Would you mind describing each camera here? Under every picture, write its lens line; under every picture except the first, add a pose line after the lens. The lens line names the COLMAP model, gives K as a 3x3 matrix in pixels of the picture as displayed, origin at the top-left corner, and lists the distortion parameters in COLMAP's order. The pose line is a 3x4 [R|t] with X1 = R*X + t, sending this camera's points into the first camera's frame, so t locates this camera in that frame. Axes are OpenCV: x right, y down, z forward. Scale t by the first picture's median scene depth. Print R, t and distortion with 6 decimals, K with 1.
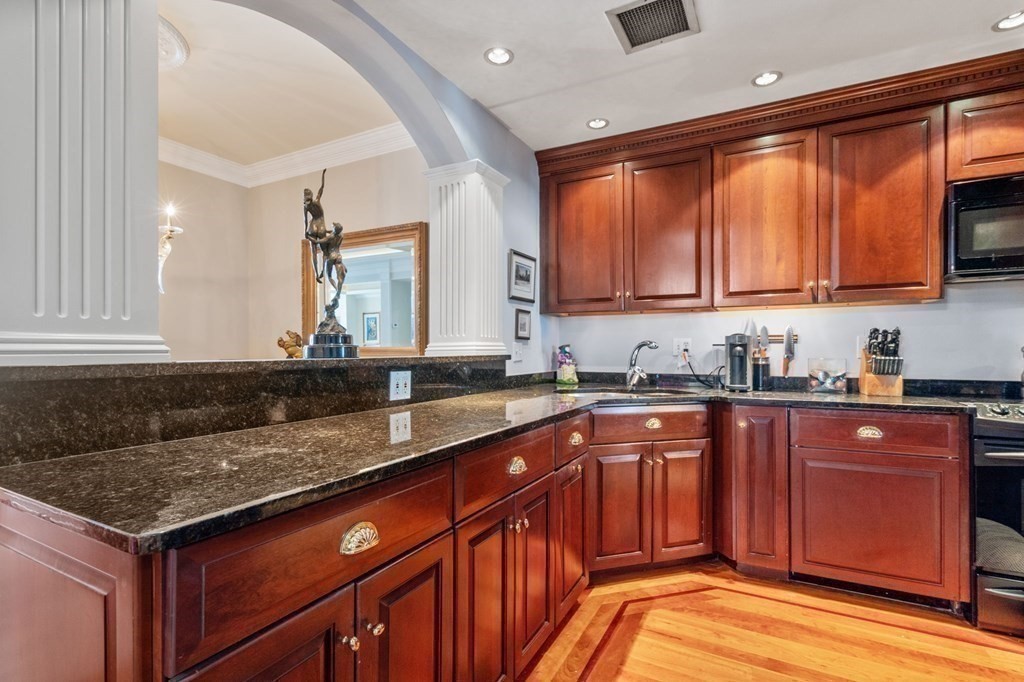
lens RADIAL K [[487.6, 0, 508.2], [0, 487.6, 347.9], [0, 0, 1]] dist [0.000345, 0.001140]
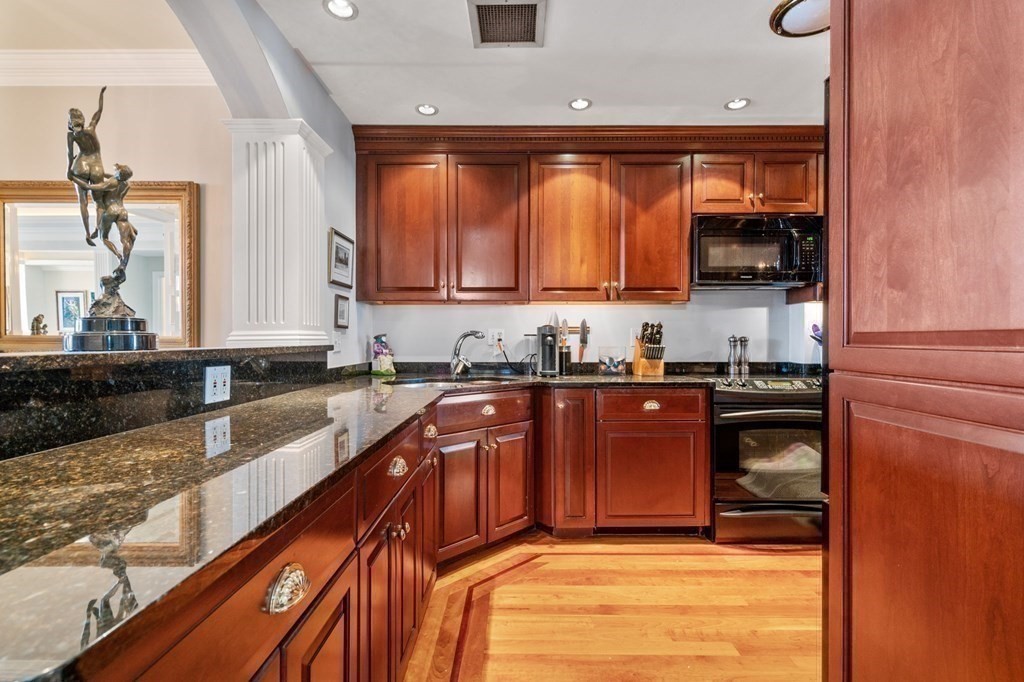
lens RADIAL K [[479.1, 0, 512.0], [0, 479.1, 341.0], [0, 0, 1]] dist [-0.000573, 0.001196]
pose [[0.881550, -0.001047, 0.472089, -0.144429], [-0.001746, 0.999983, 0.005479, 0.001370], [-0.472087, -0.005655, 0.881534, 0.075059]]
